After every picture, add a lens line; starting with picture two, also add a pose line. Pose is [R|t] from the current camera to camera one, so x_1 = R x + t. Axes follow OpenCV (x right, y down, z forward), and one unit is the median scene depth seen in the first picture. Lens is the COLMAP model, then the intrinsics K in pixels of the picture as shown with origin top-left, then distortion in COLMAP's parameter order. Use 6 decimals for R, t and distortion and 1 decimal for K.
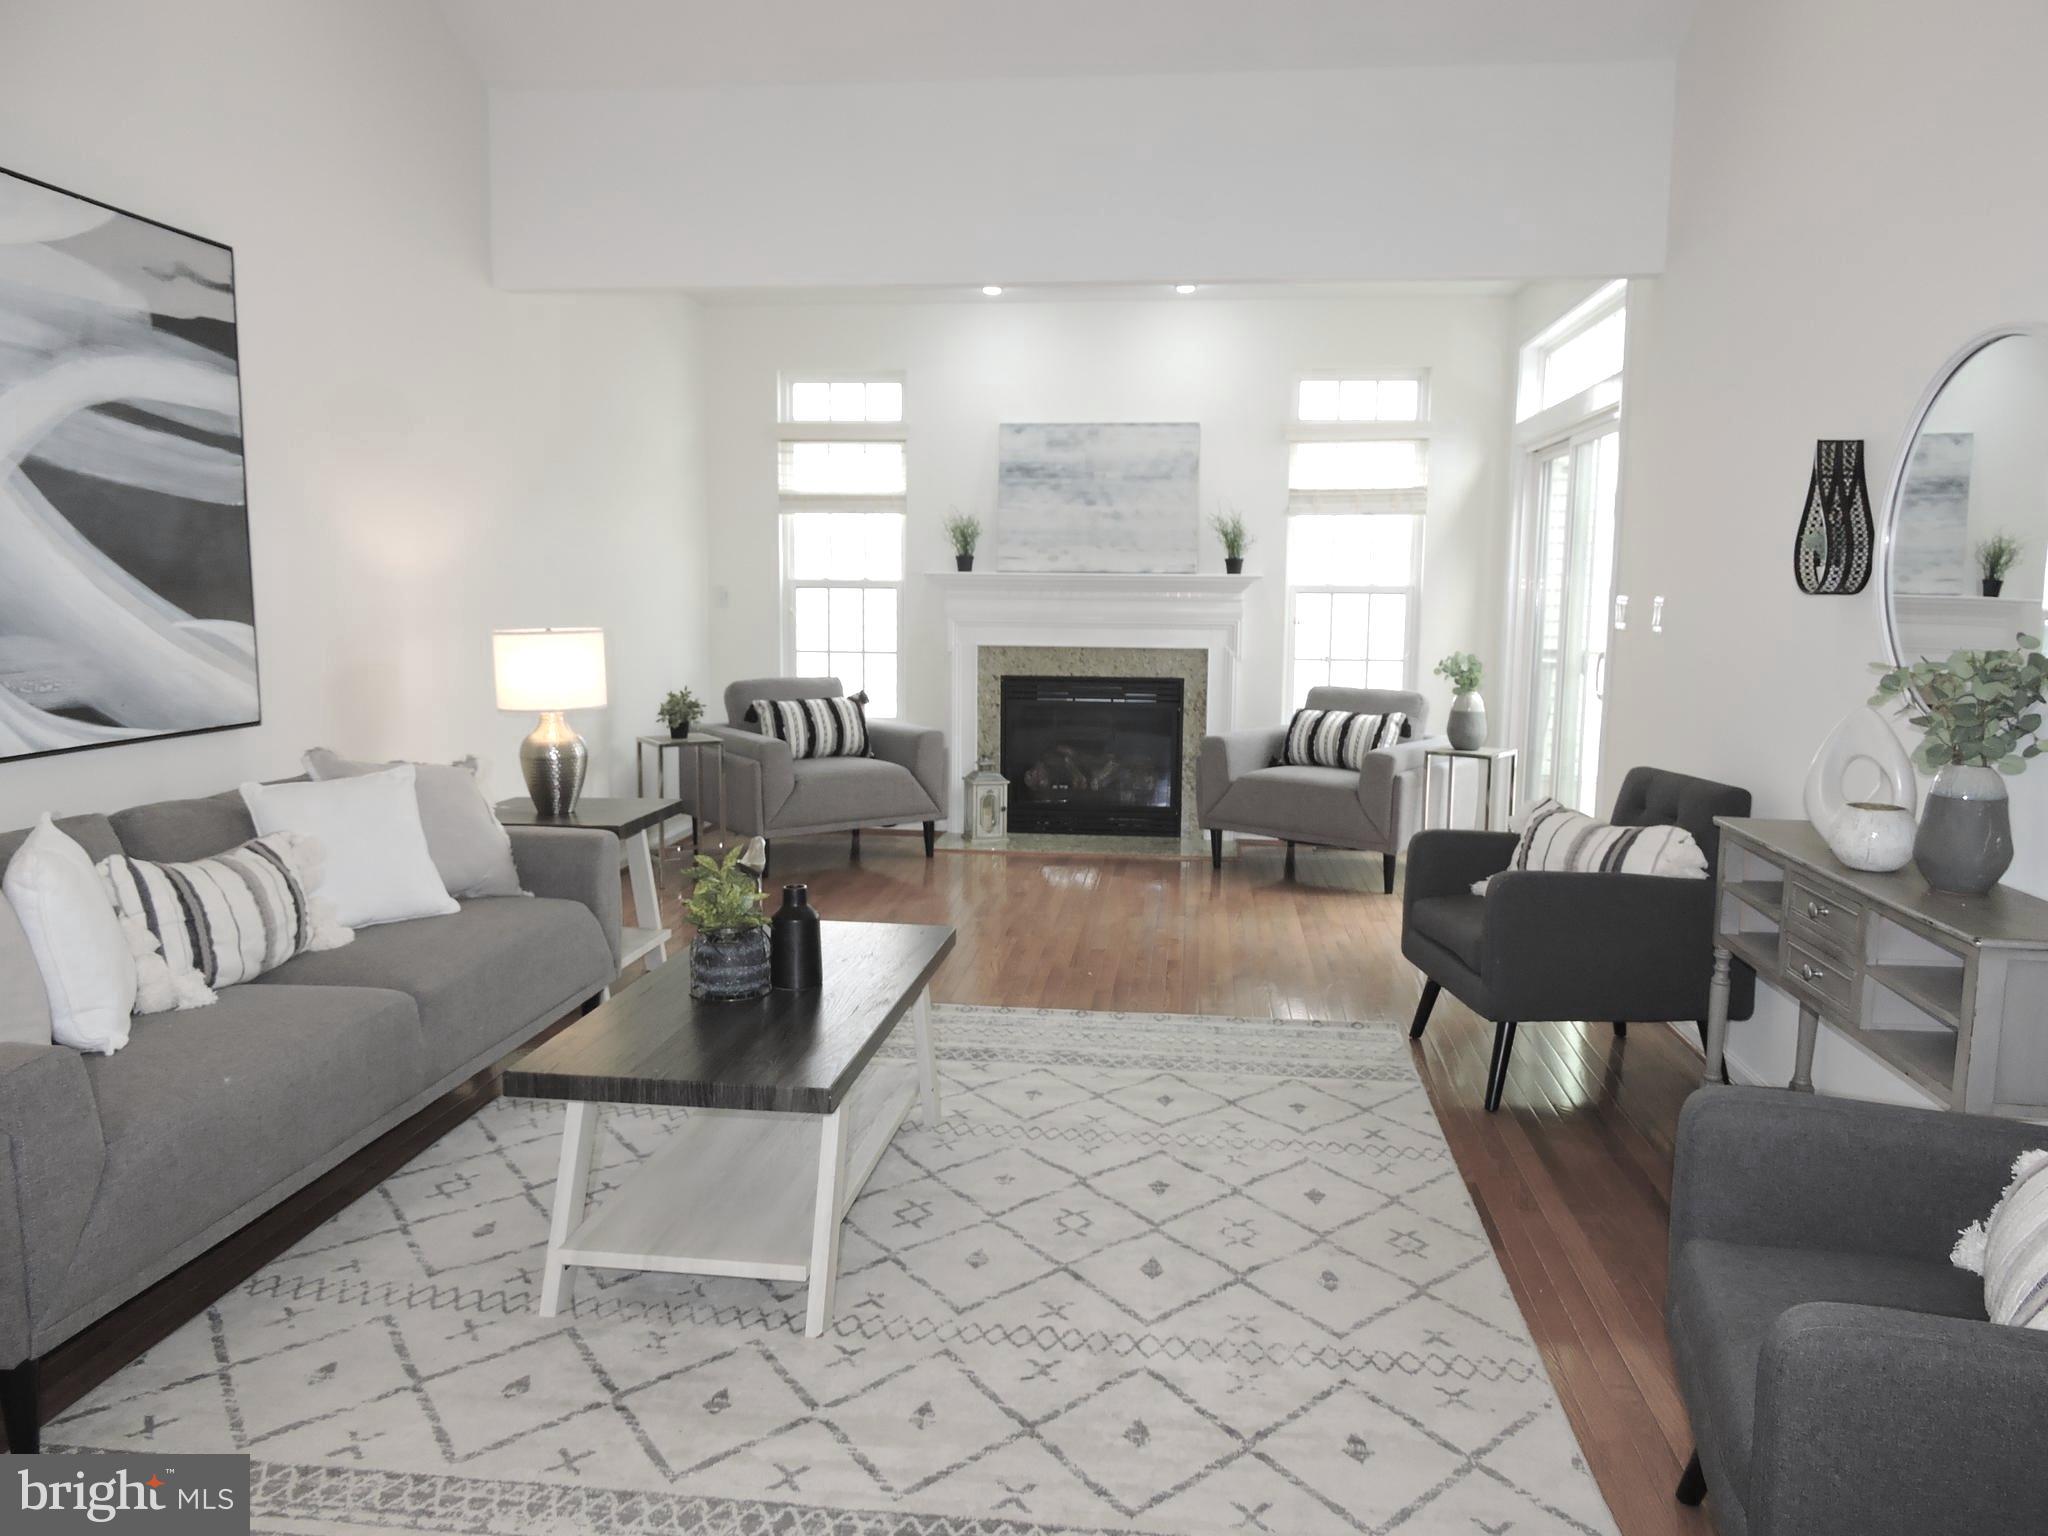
lens RADIAL K [[1463.2, 0, 1008.0], [0, 1463.2, 783.1], [0, 0, 1]] dist [0.005666, -0.002930]
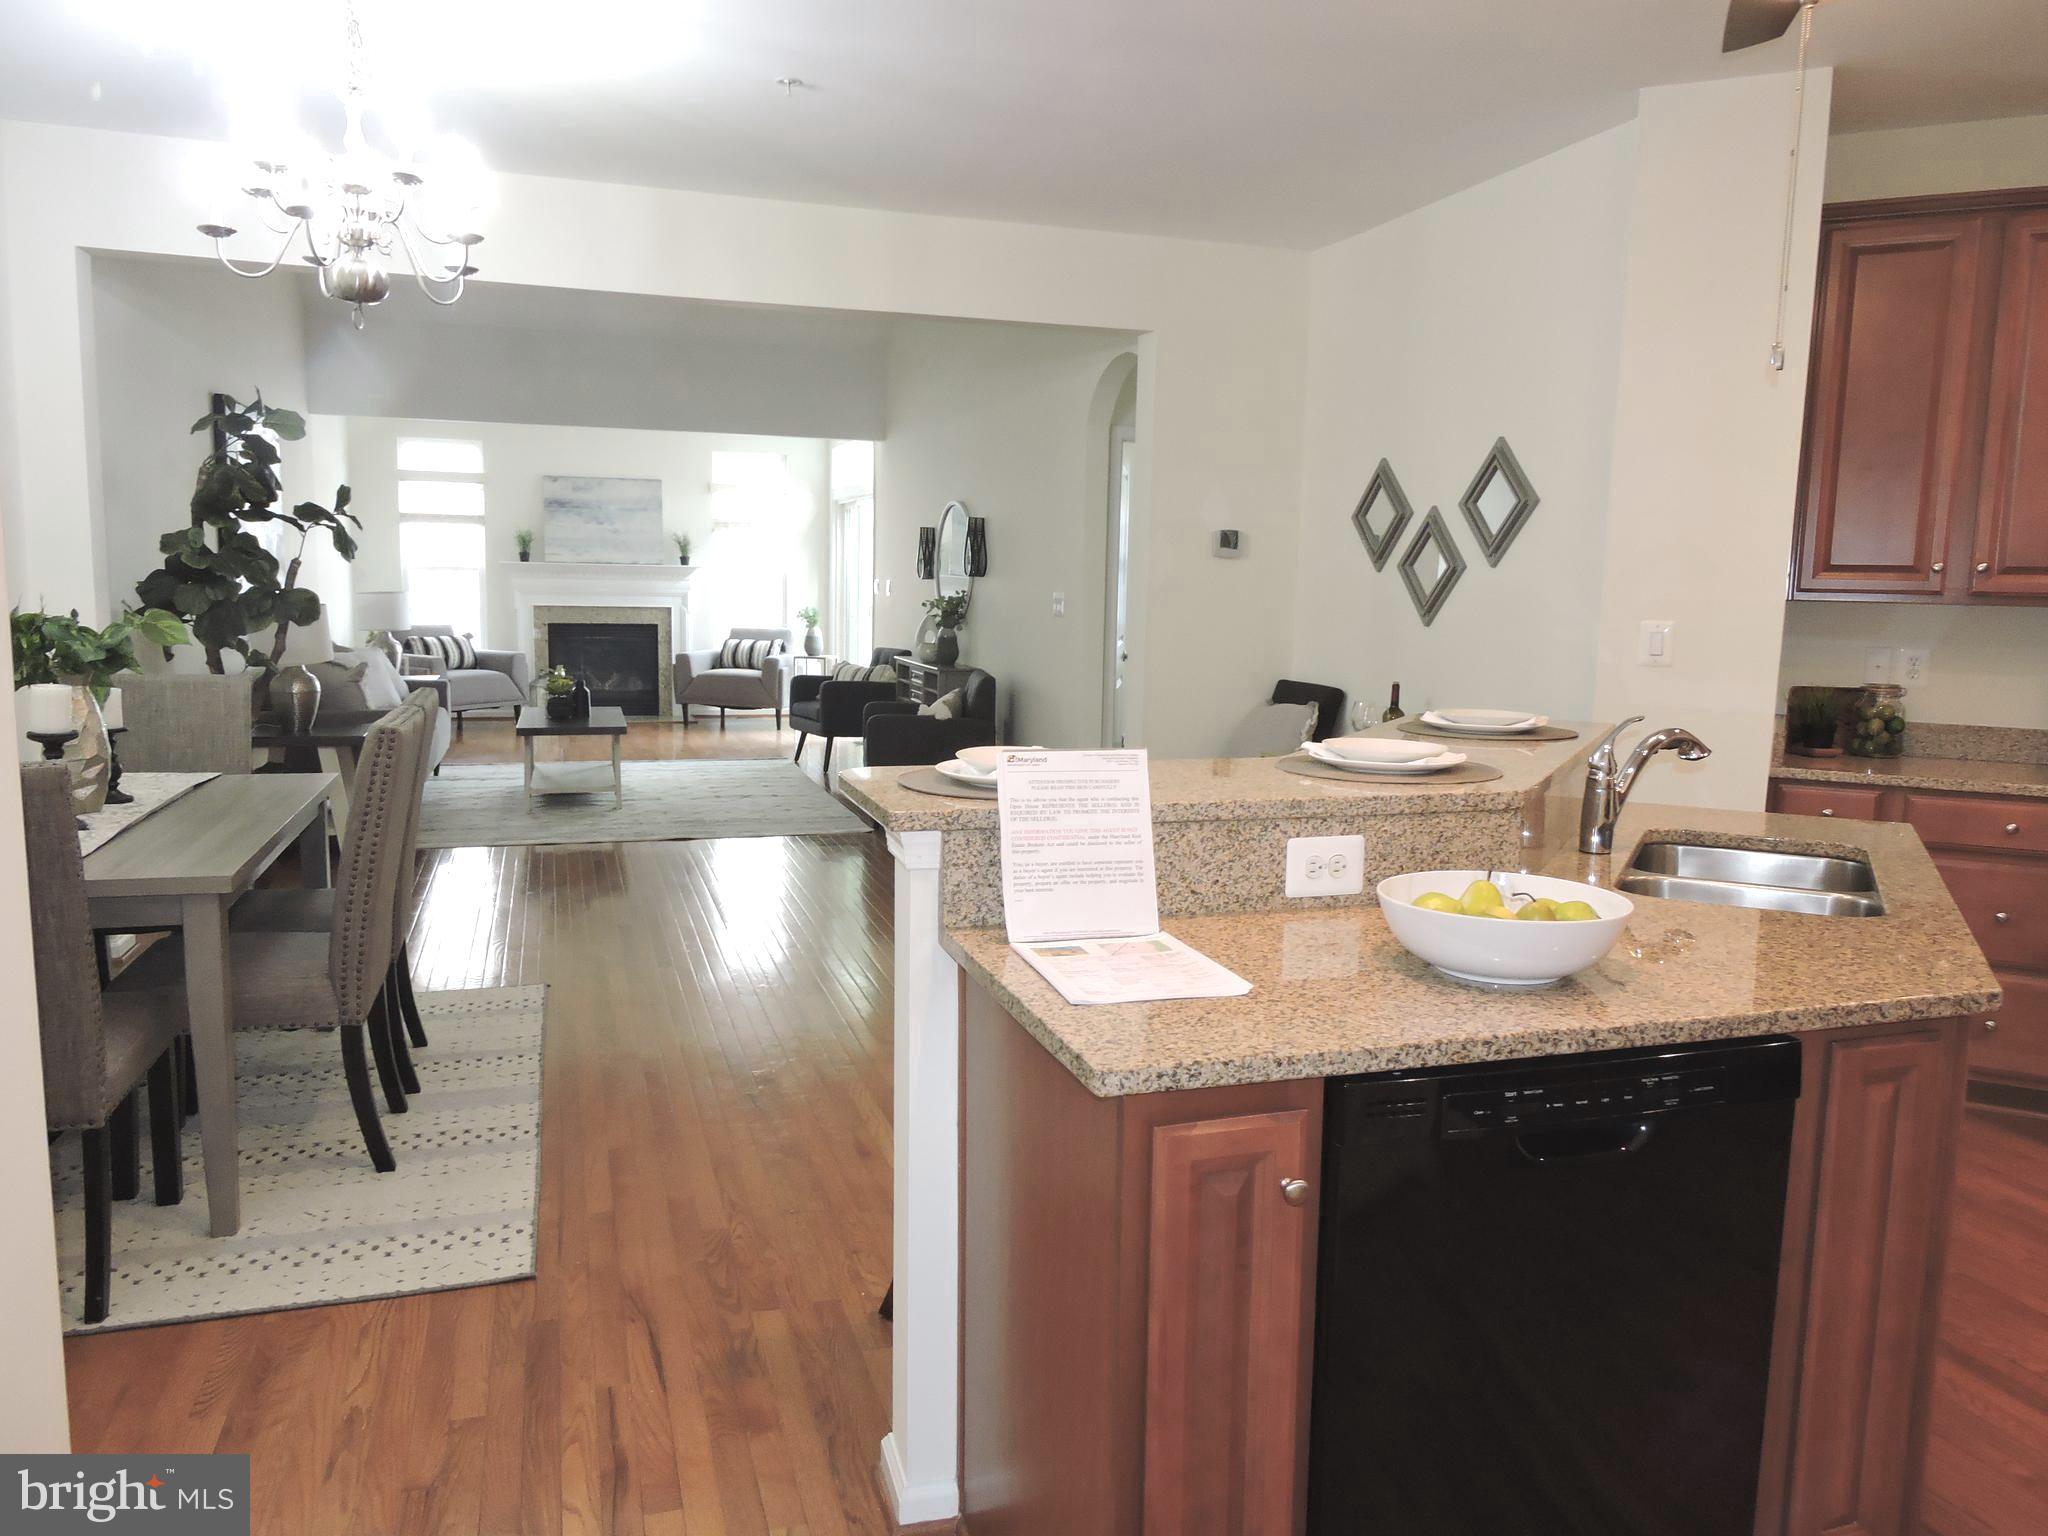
lens RADIAL K [[1463.2, 0, 1038.1], [0, 1463.2, 773.9], [0, 0, 1]] dist [0.005666, -0.002930]
pose [[0.900248, -0.048341, 0.432686, -0.247432], [0.045231, 0.998824, 0.017485, 0.102279], [-0.433022, 0.003830, 0.901375, -0.814554]]
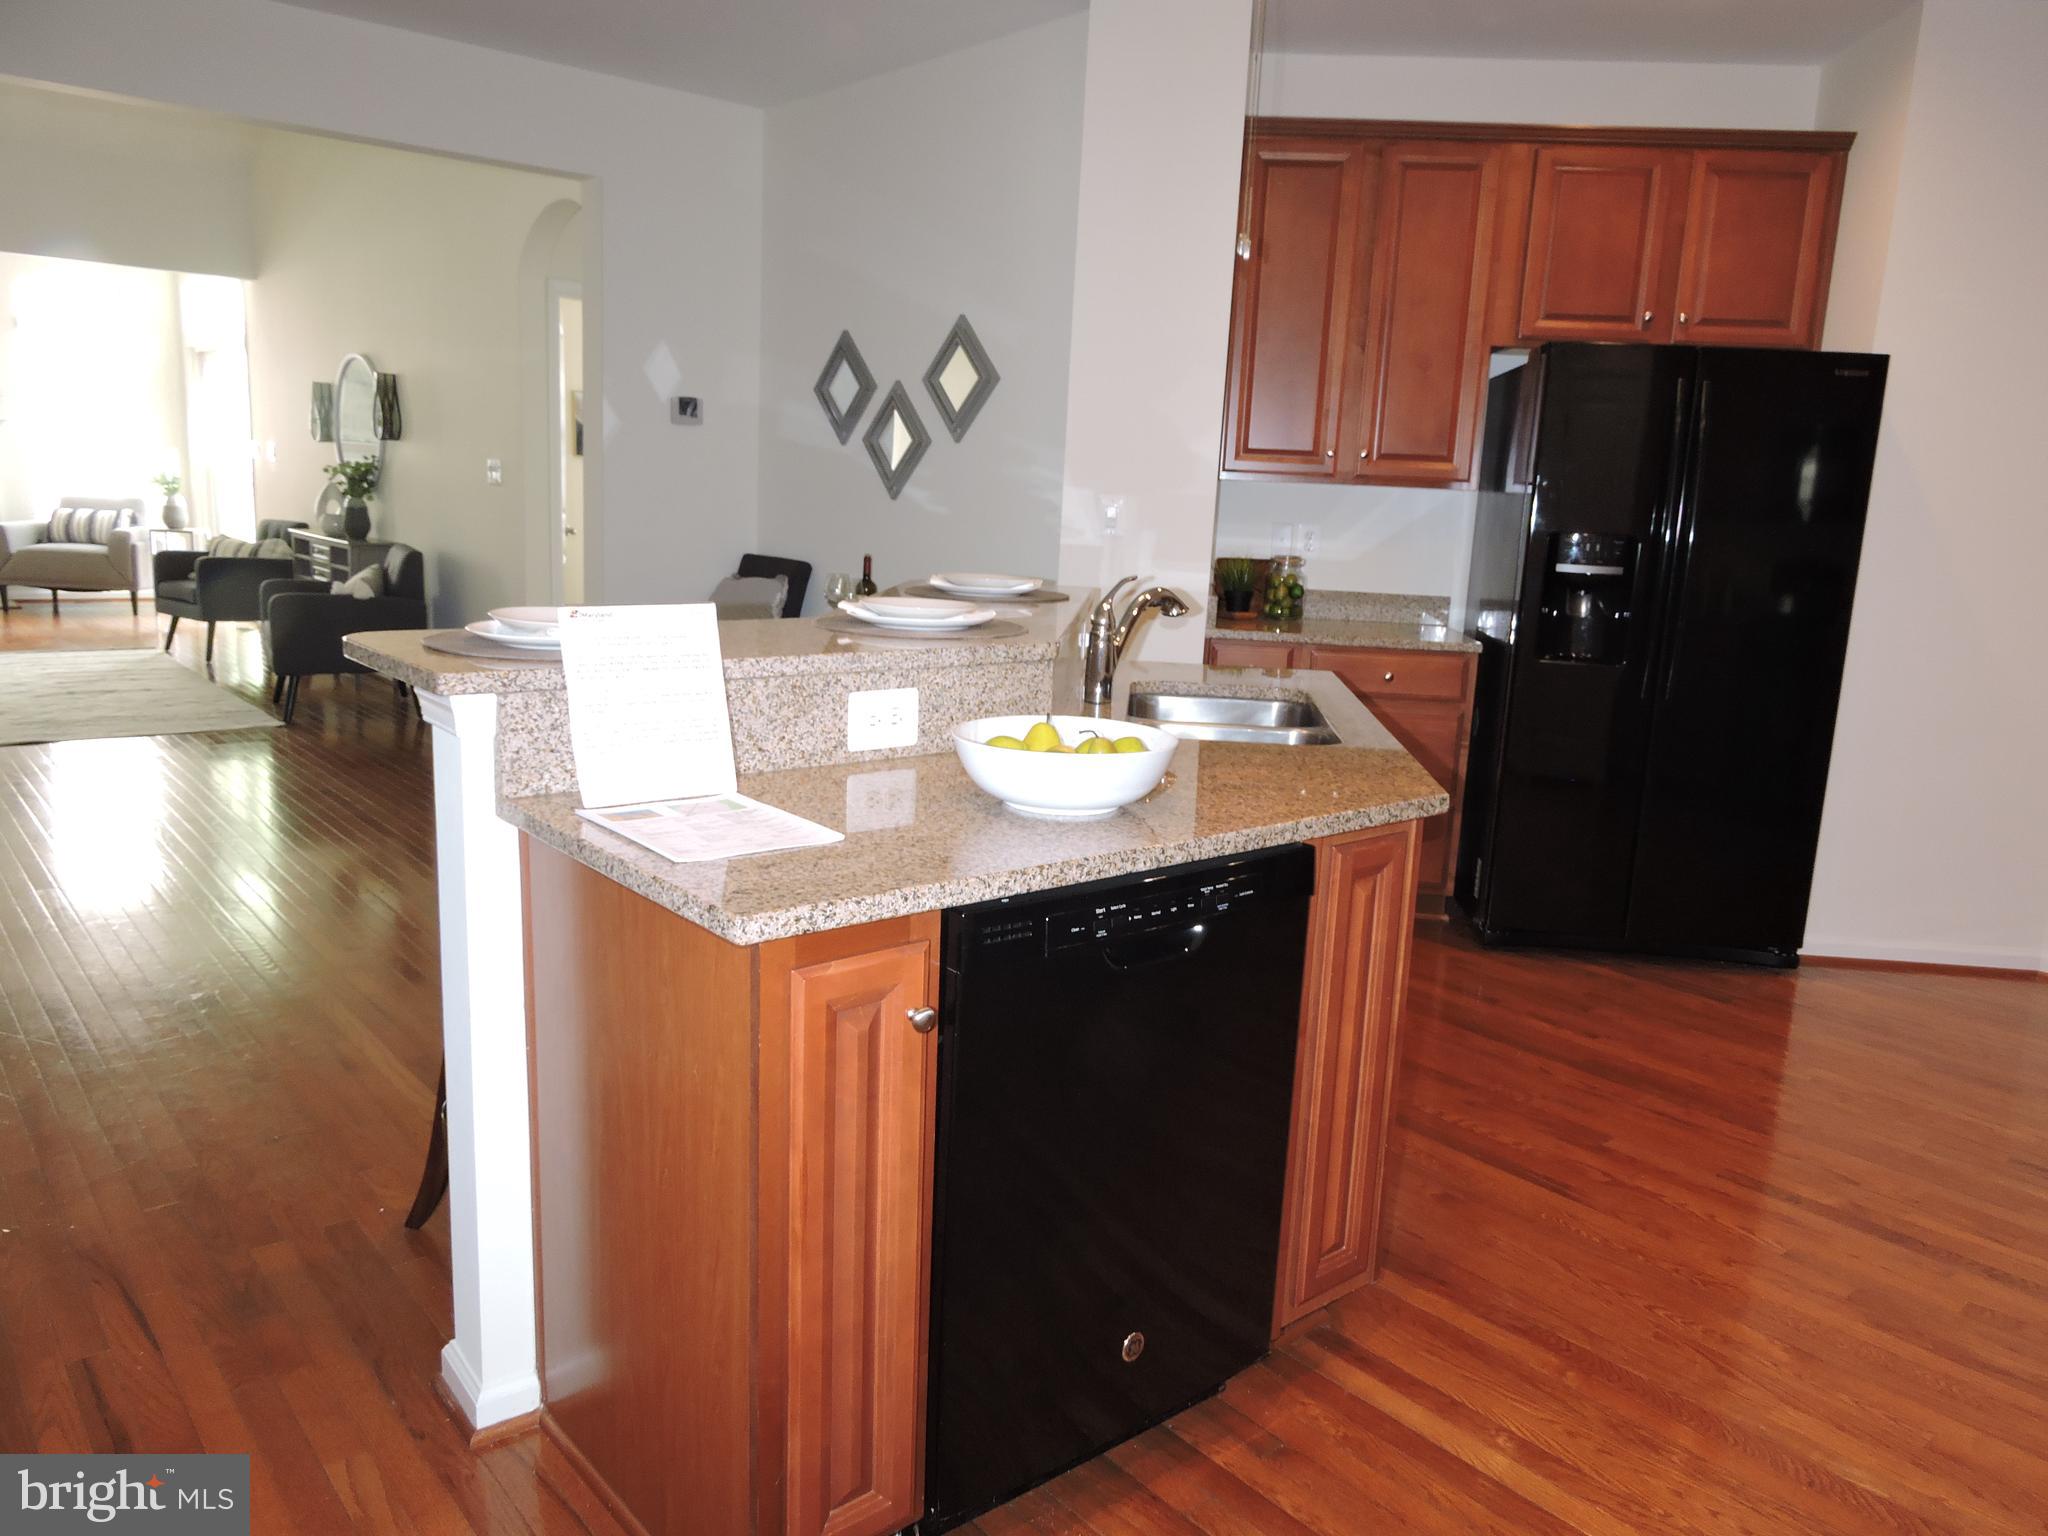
lens RADIAL K [[1463.2, 0, 1032.0], [0, 1463.2, 766.8], [0, 0, 1]] dist [0.005666, -0.002930]
pose [[0.670656, -0.121901, 0.731683, -0.269127], [0.058799, 0.992037, 0.111382, 0.106432], [-0.739434, -0.031677, 0.672483, -0.799750]]
